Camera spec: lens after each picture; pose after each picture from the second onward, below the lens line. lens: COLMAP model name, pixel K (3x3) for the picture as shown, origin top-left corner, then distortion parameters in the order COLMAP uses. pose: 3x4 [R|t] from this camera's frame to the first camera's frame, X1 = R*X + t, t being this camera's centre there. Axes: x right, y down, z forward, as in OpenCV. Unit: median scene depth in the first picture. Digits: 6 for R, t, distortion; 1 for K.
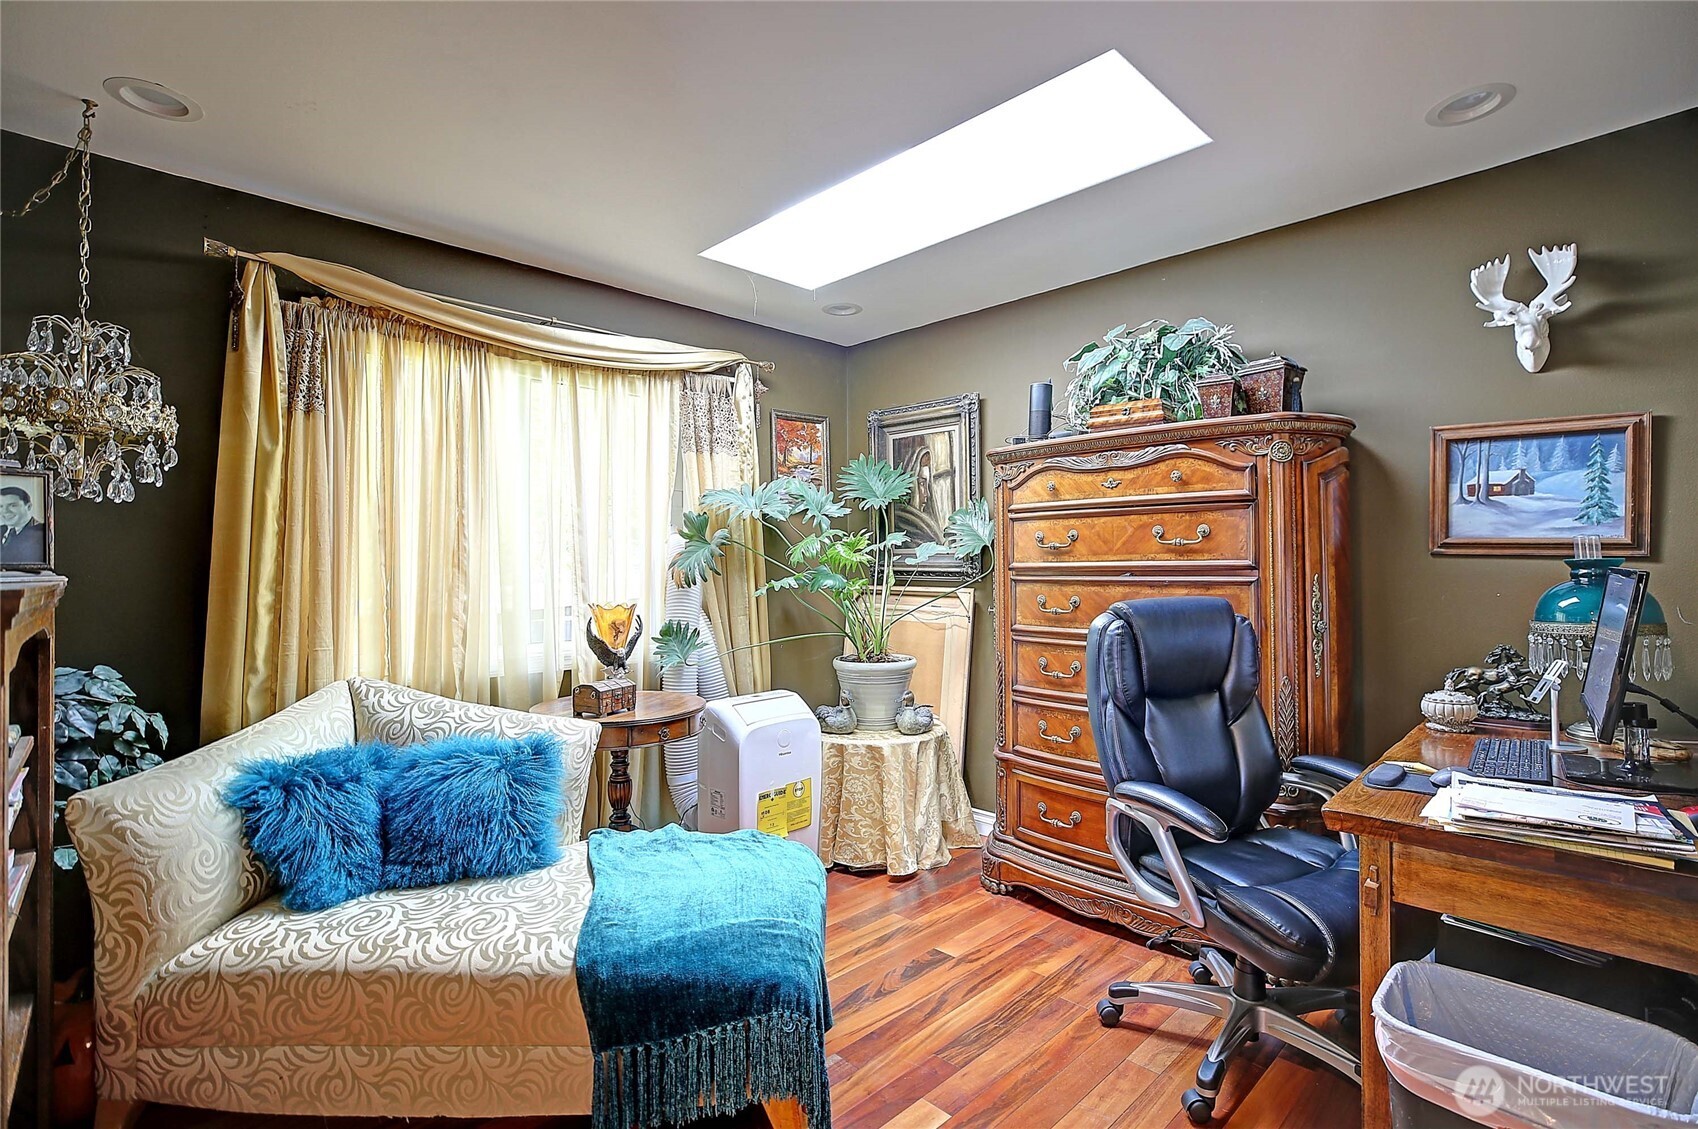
lens RADIAL K [[777.5, 0, 856.9], [0, 777.5, 563.2], [0, 0, 1]] dist [-0.027268, 0.008912]
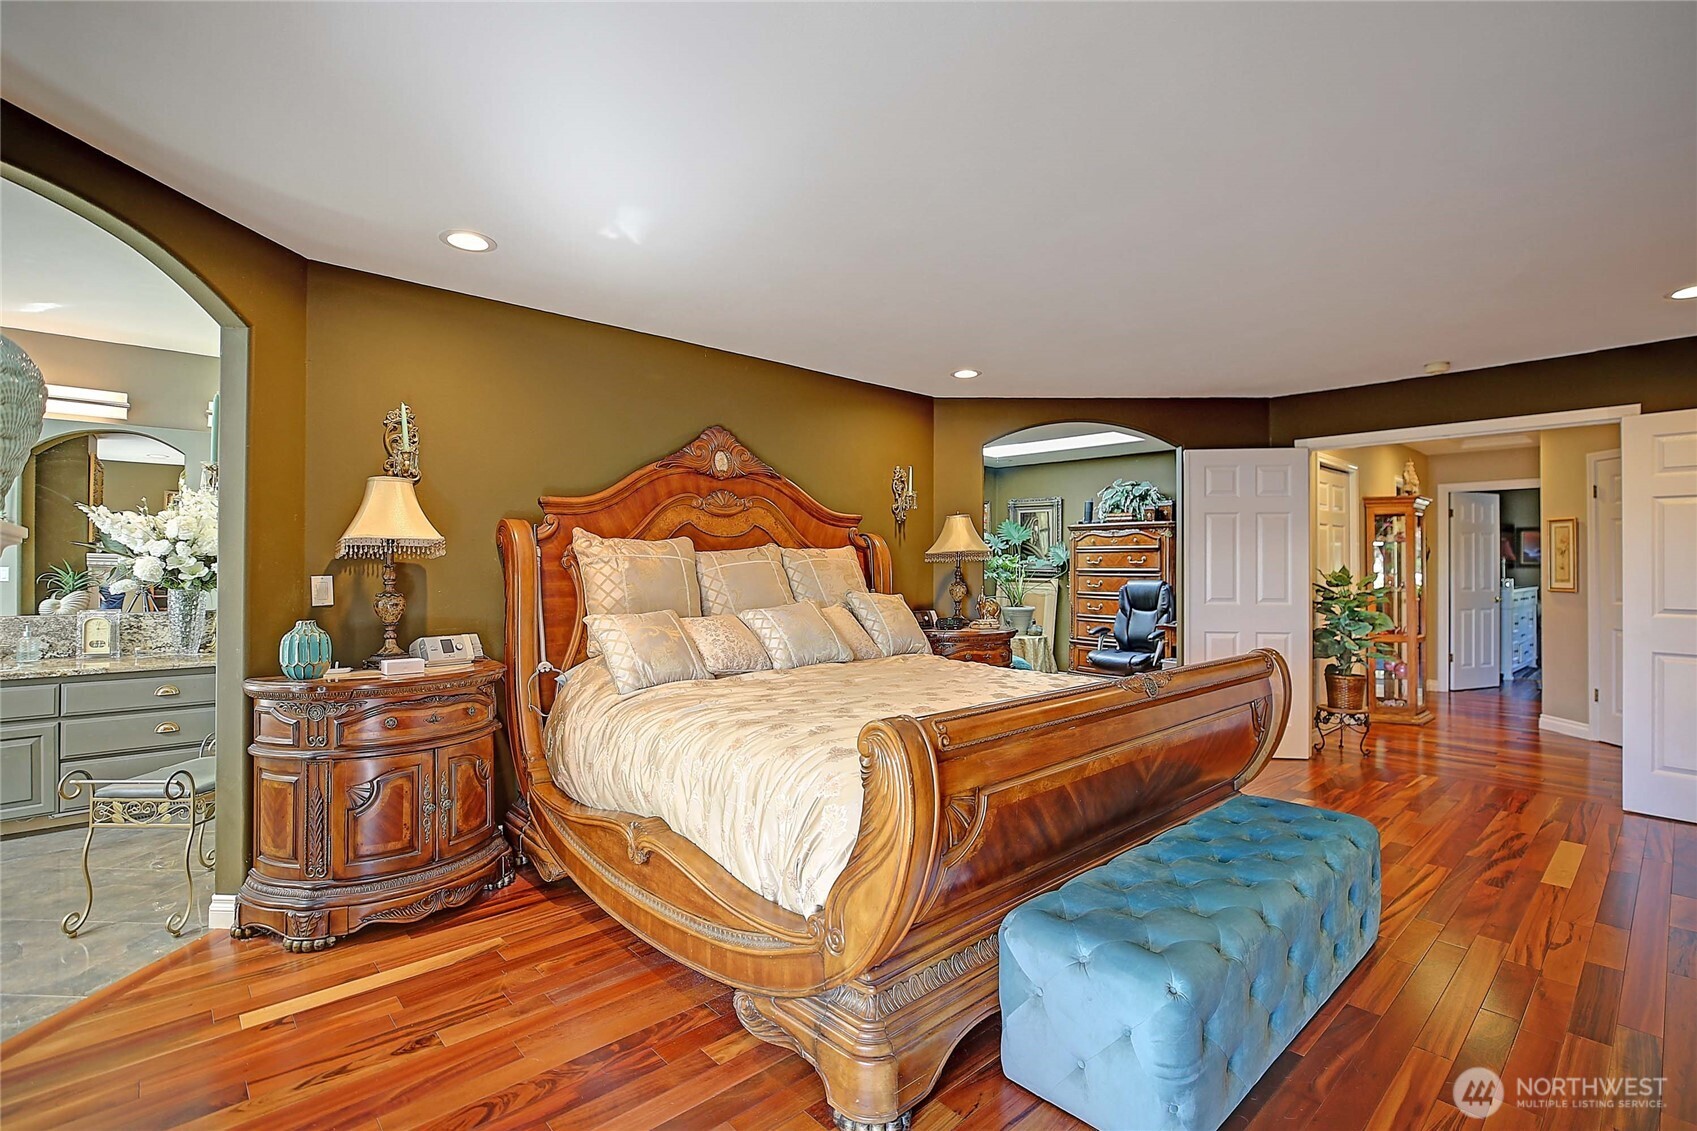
lens RADIAL K [[777.1, 0, 859.5], [0, 777.1, 567.7], [0, 0, 1]] dist [-0.027268, 0.008912]
pose [[0.999414, 0.015779, -0.030360, -0.417616], [-0.015668, 0.999870, 0.003907, -0.001957], [0.030418, -0.003429, 0.999531, -1.508986]]
